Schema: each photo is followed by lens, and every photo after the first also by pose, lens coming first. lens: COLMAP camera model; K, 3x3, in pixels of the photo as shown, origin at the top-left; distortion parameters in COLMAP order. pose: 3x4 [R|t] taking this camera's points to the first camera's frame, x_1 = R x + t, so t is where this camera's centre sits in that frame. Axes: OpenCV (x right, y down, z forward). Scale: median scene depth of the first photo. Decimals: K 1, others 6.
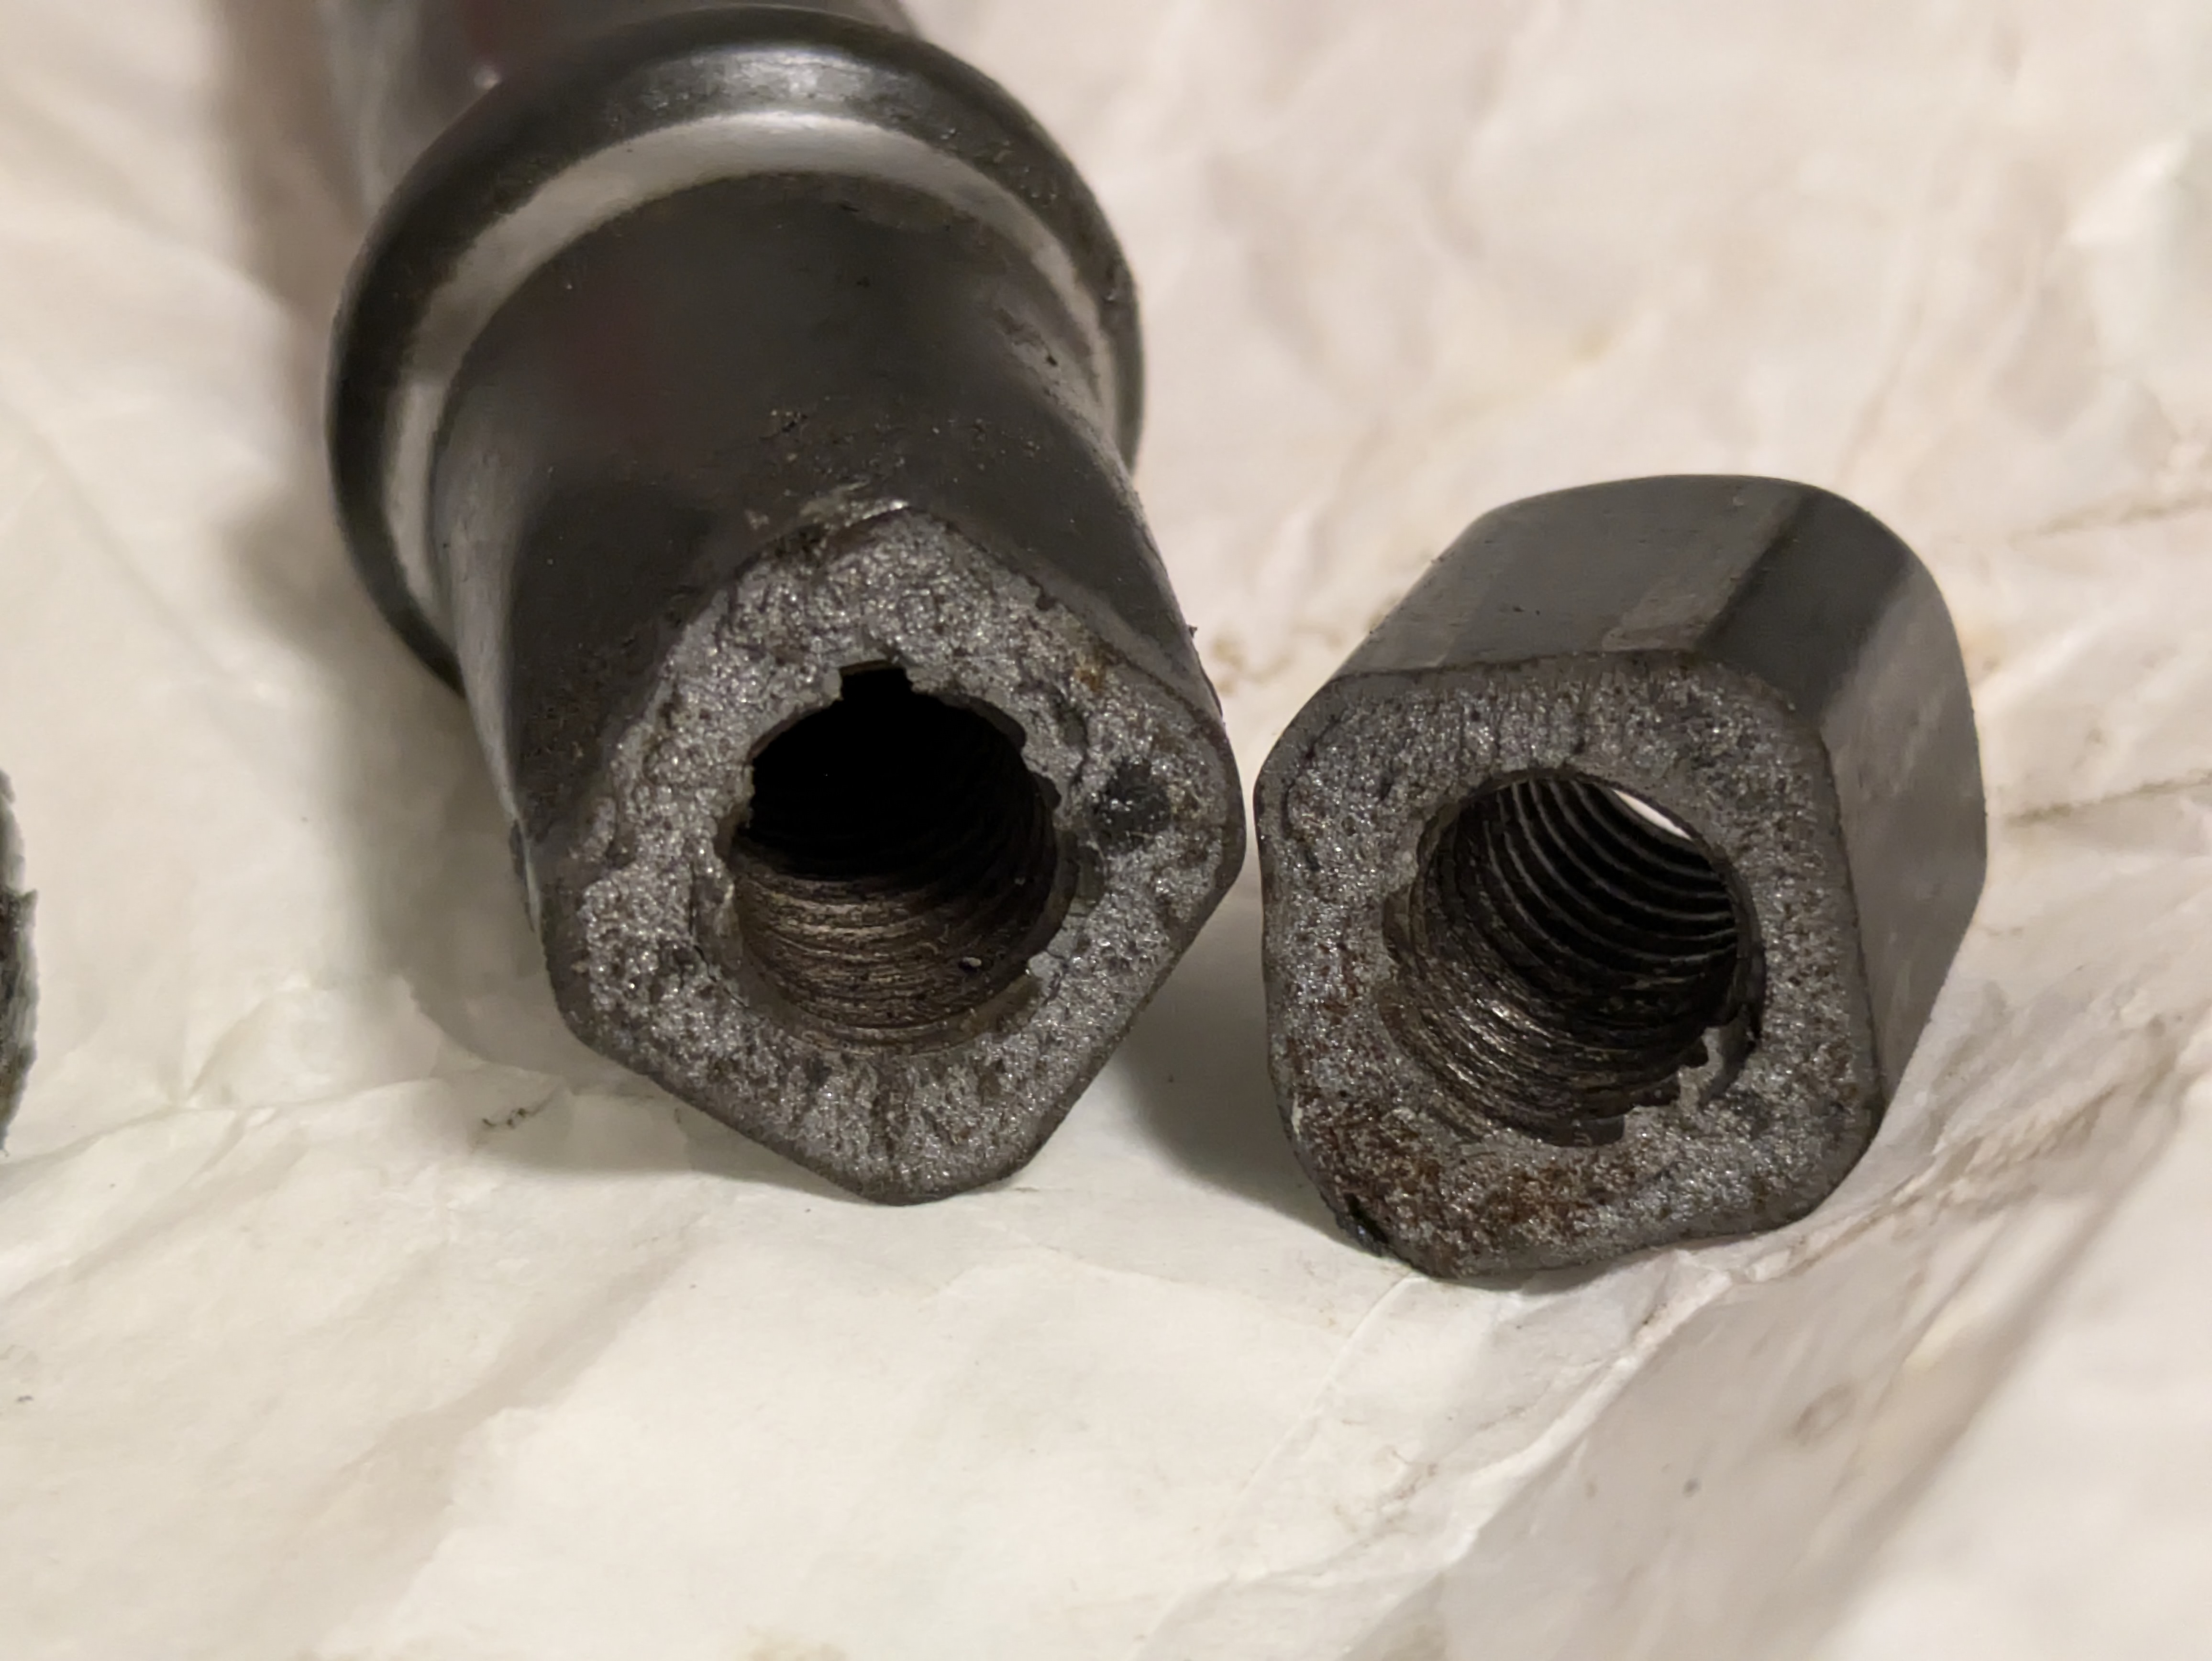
lens RADIAL K [[4461.2, 0, 1109.2], [0, 4461.2, 827.6], [0, 0, 1]] dist [0.074169, 0.000000]
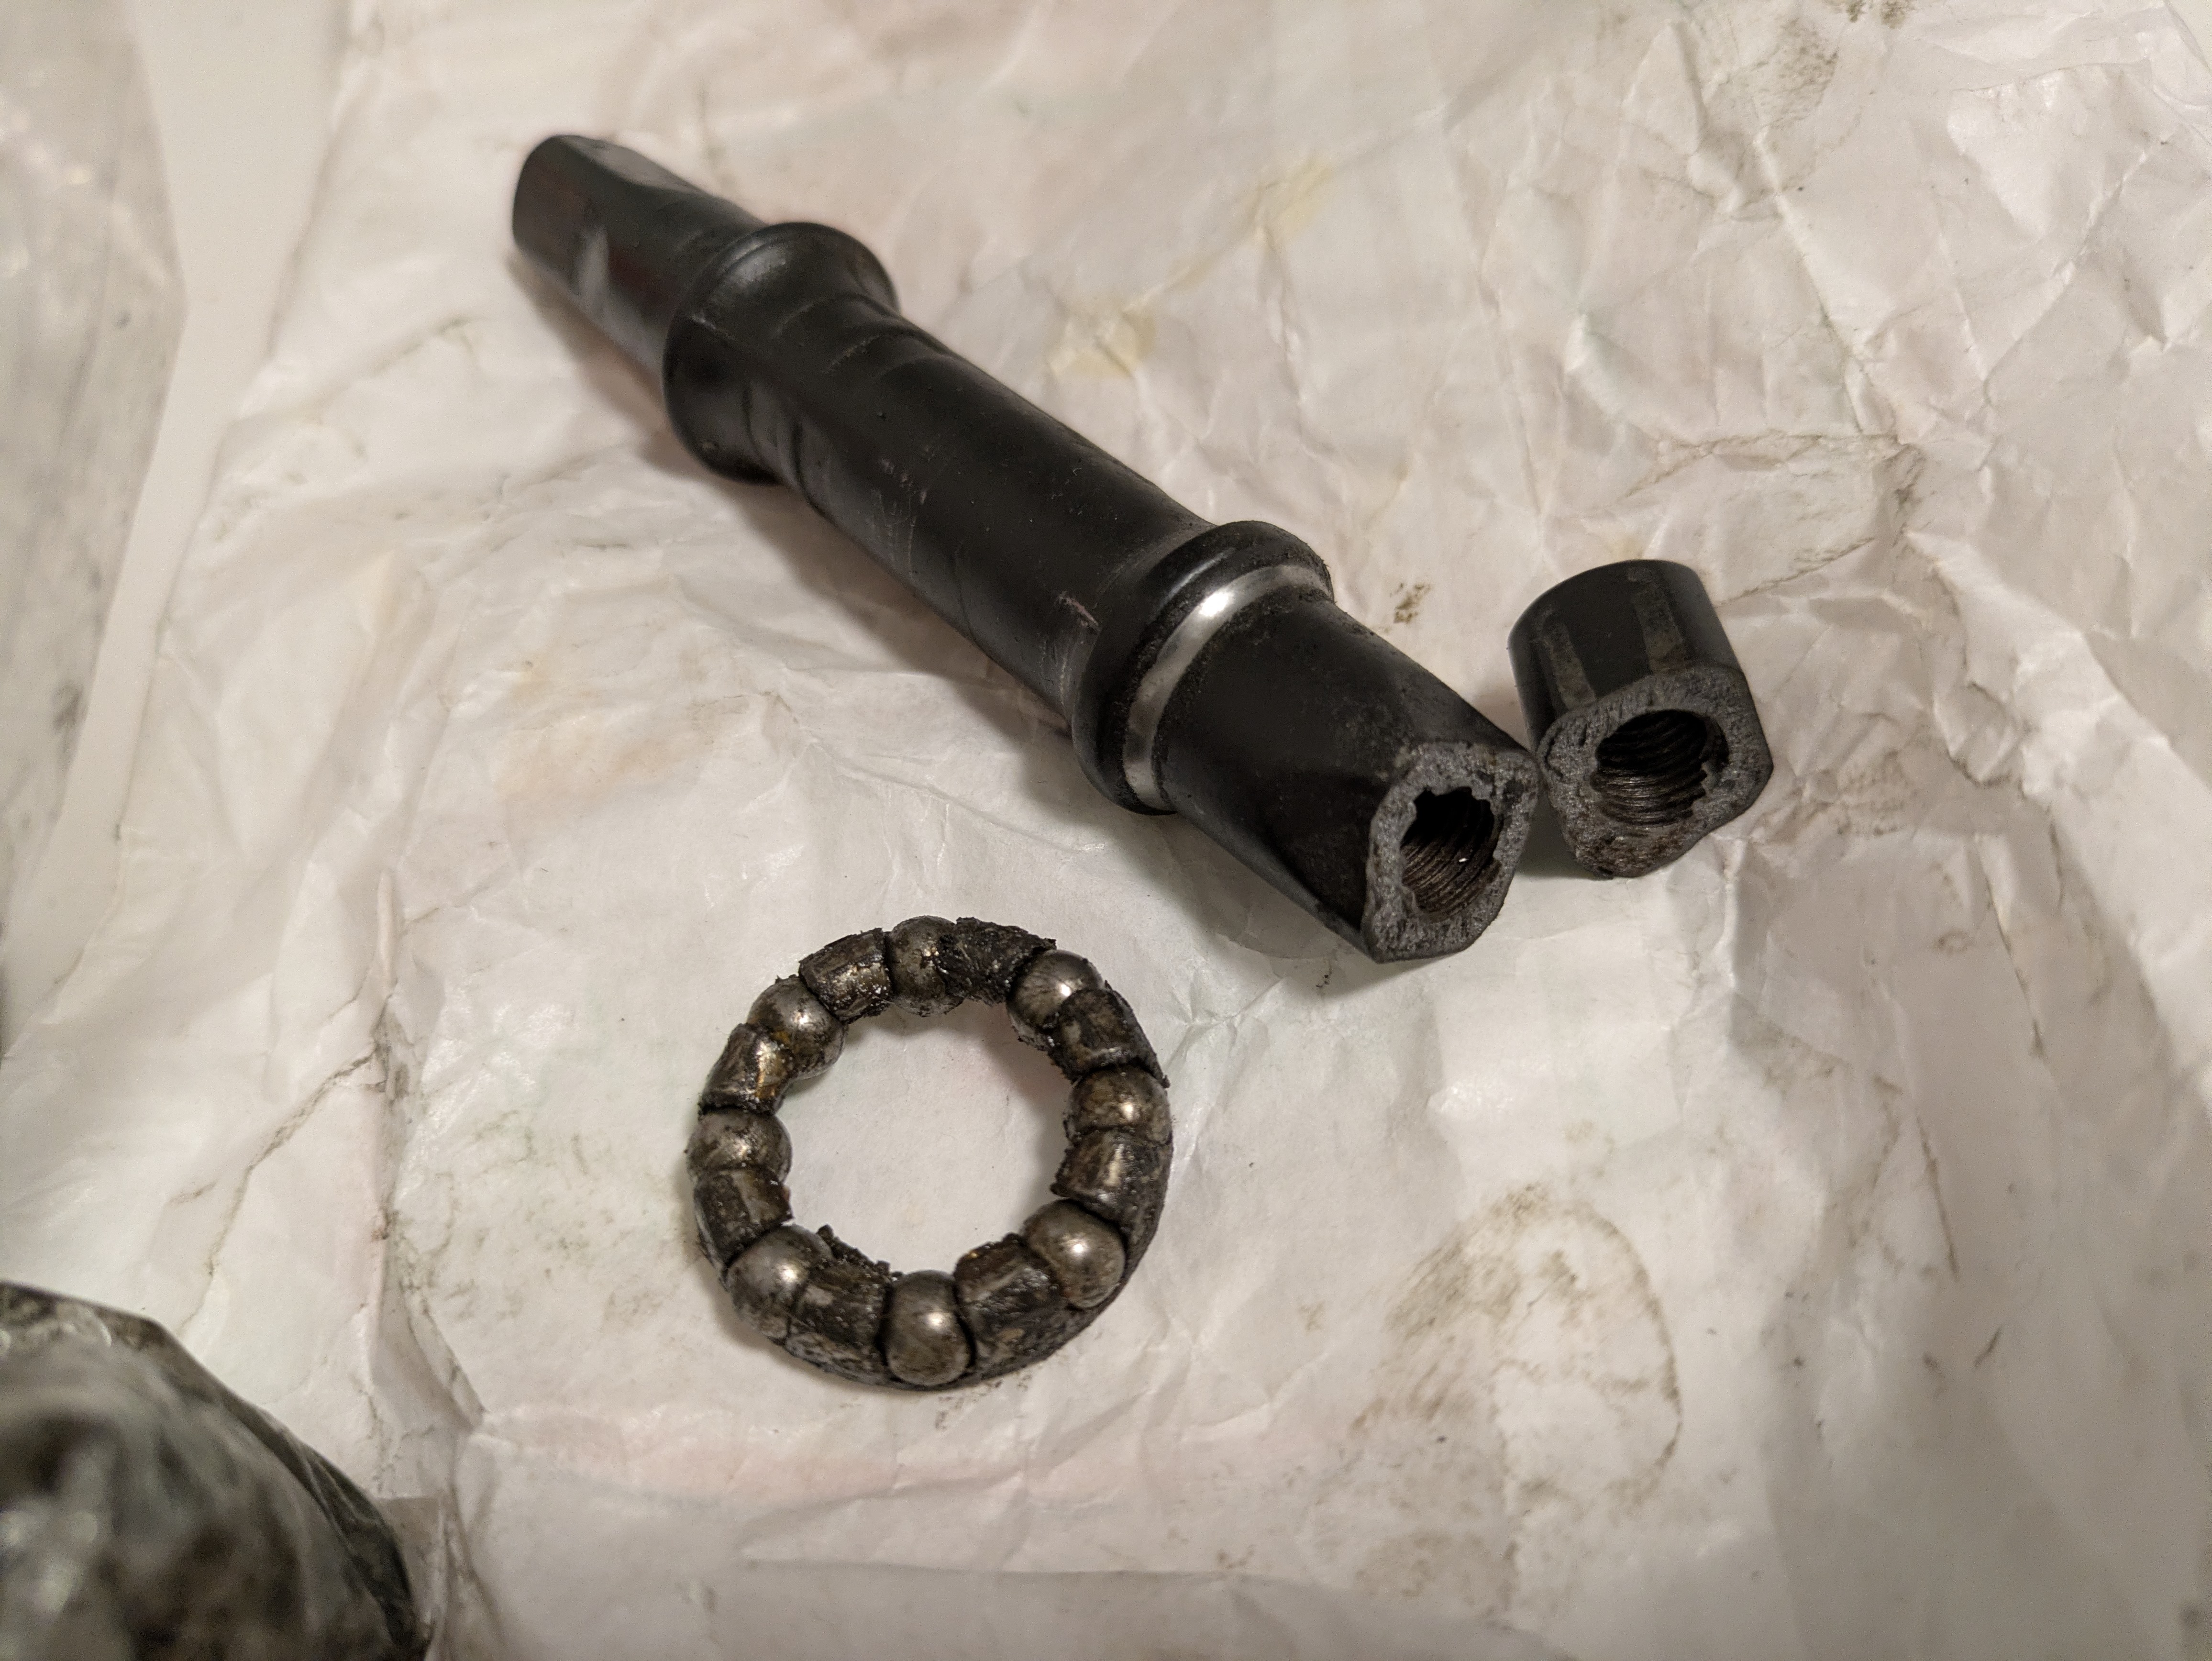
lens RADIAL K [[1580.3, 0, 1101.0], [0, 1580.3, 841.4], [0, 0, 1]] dist [-0.003127, -0.001370]
pose [[0.876222, -0.464344, 0.128916, -0.350856], [0.401473, 0.851339, 0.337700, -0.403453], [-0.266560, -0.244144, 0.932384, 0.155980]]
